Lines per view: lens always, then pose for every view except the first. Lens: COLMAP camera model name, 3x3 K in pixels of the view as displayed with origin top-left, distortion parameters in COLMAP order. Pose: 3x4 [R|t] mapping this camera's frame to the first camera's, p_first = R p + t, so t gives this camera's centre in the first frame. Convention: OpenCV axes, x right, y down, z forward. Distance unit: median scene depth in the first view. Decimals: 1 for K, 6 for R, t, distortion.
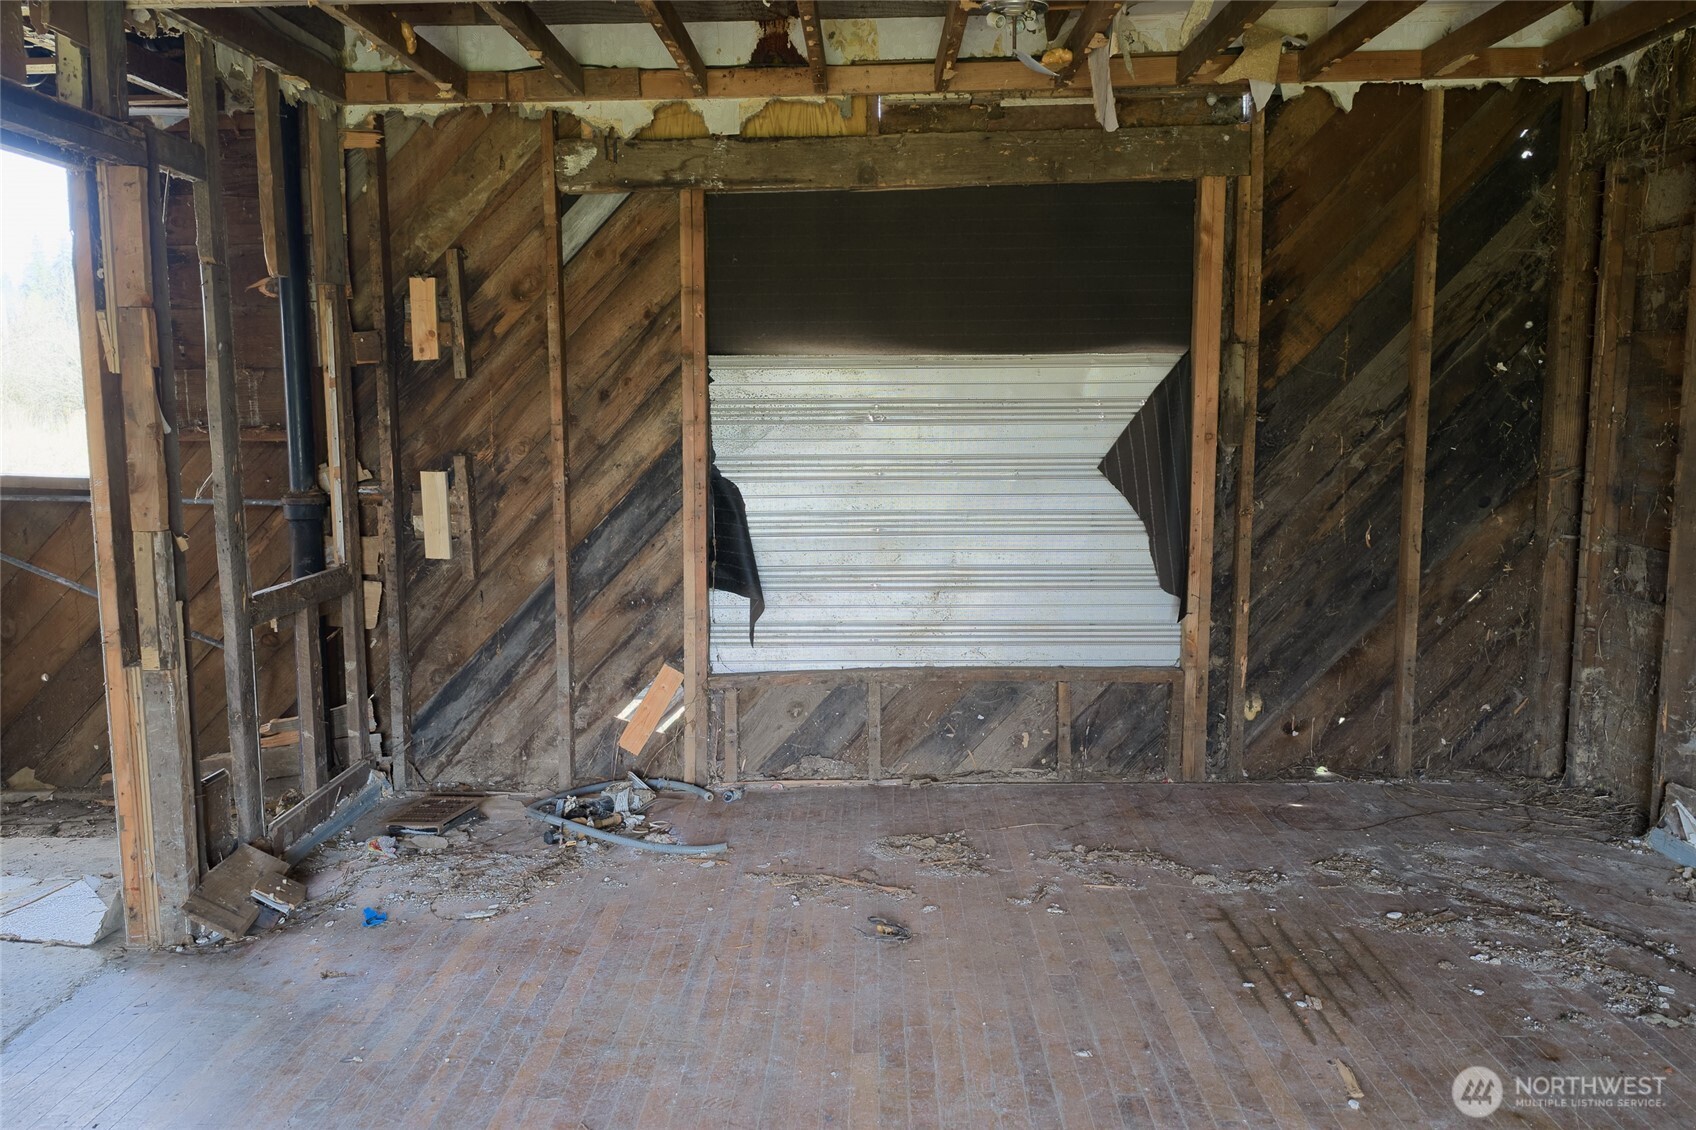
lens RADIAL K [[1376.4, 0, 850.9], [0, 1376.4, 564.8], [0, 0, 1]] dist [0.006380, -0.008100]
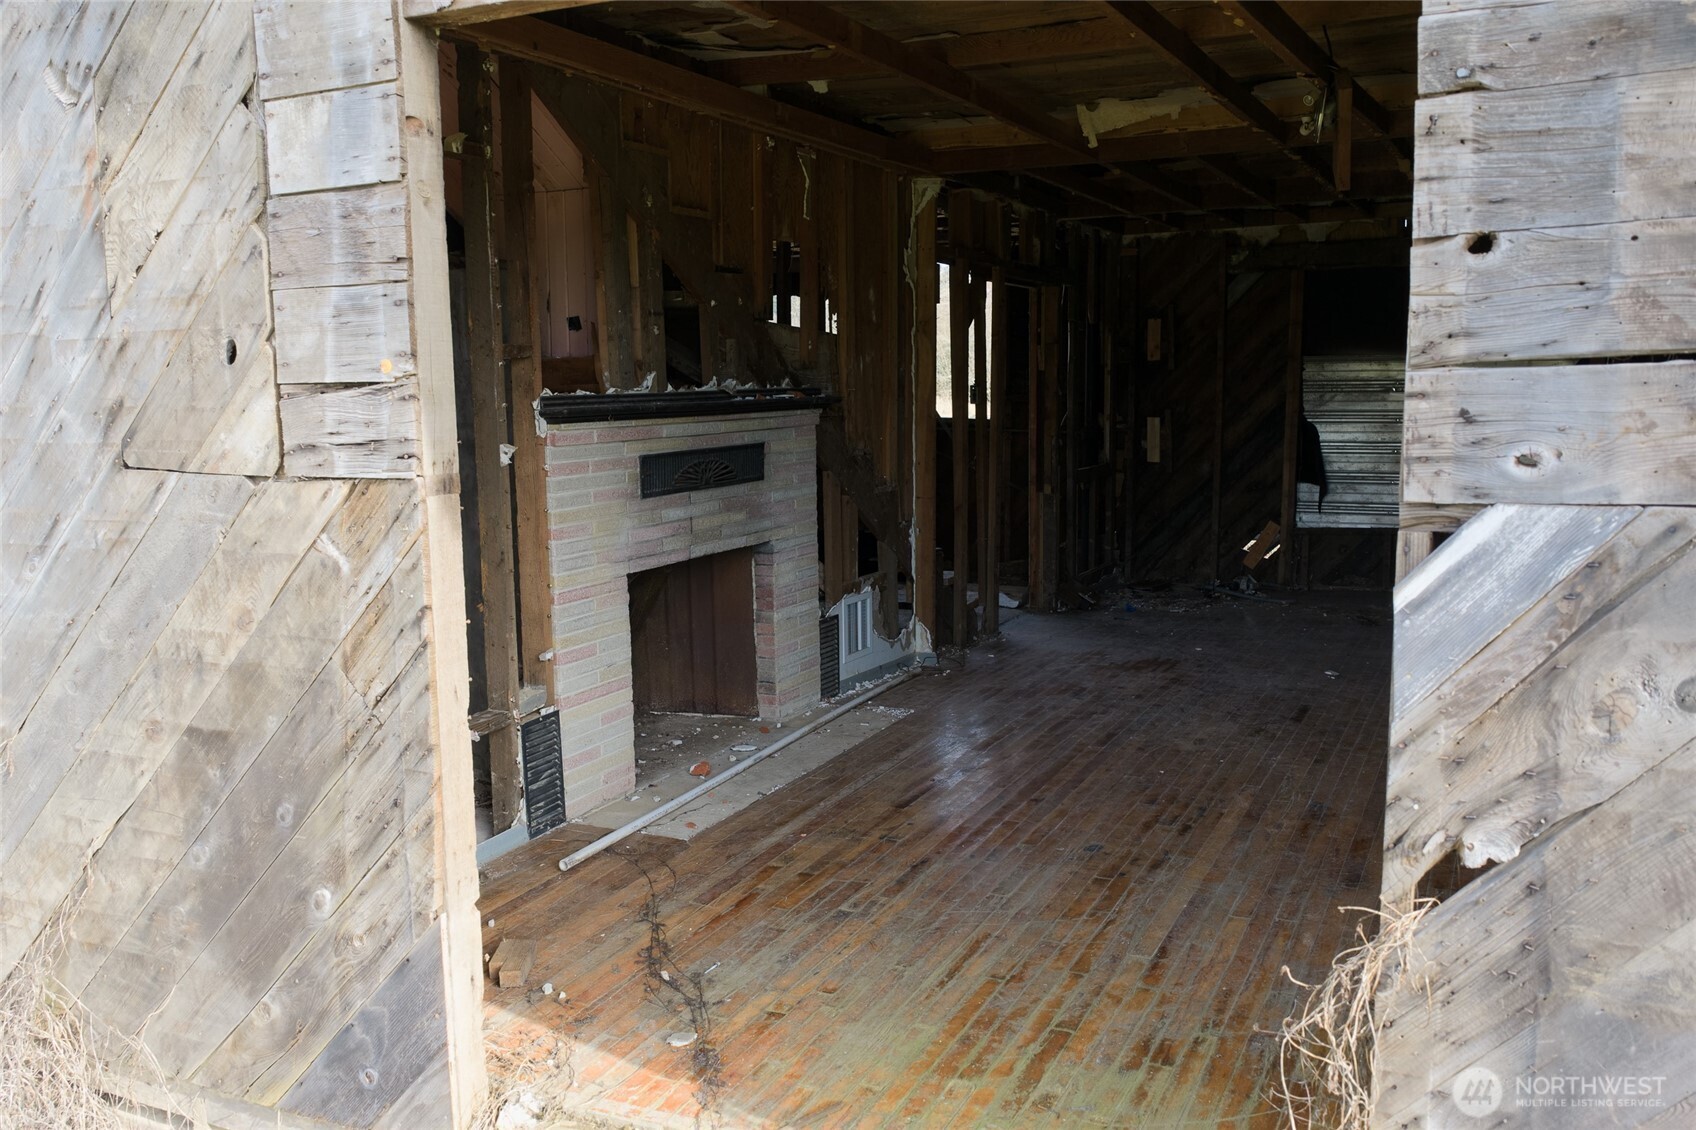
lens RADIAL K [[1376.4, 0, 851.8], [0, 1376.4, 569.7], [0, 0, 1]] dist [0.006380, -0.008100]
pose [[0.901908, 0.054568, -0.428467, 0.162471], [-0.046359, 0.998487, 0.029579, 0.112052], [0.429432, -0.006815, 0.903073, -0.966197]]
